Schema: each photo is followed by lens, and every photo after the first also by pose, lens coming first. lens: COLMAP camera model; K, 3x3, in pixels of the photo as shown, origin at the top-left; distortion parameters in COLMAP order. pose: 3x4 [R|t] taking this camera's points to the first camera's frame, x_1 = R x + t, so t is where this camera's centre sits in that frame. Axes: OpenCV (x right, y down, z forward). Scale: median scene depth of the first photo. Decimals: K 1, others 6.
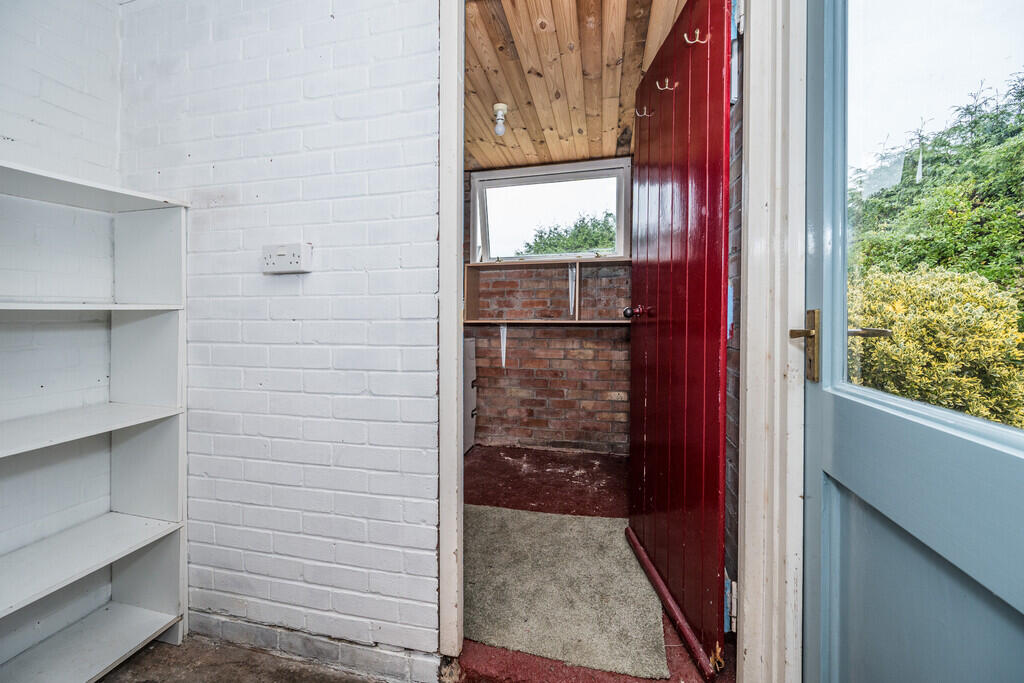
lens RADIAL K [[408.0, 0, 502.6], [0, 408.0, 321.4], [0, 0, 1]] dist [-0.004018, -0.000154]
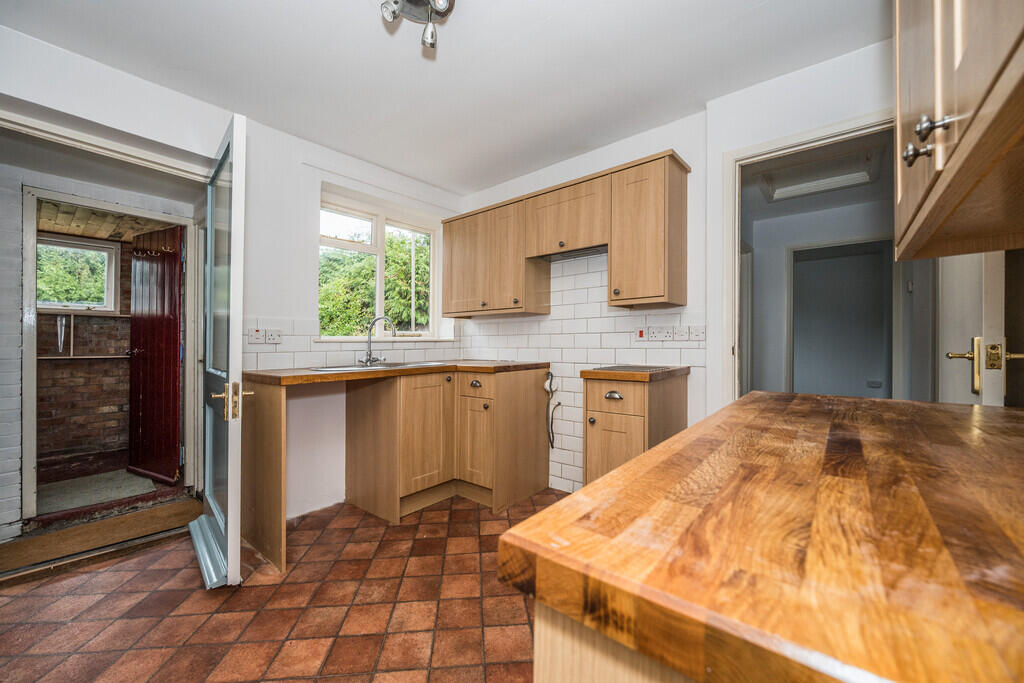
lens RADIAL K [[408.0, 0, 506.6], [0, 408.0, 347.2], [0, 0, 1]] dist [-0.004018, -0.000154]
pose [[0.441718, 0.004192, 0.897144, -0.367241], [0.007669, 0.999935, -0.008448, -0.009354], [-0.897121, 0.010612, 0.441657, -0.850043]]
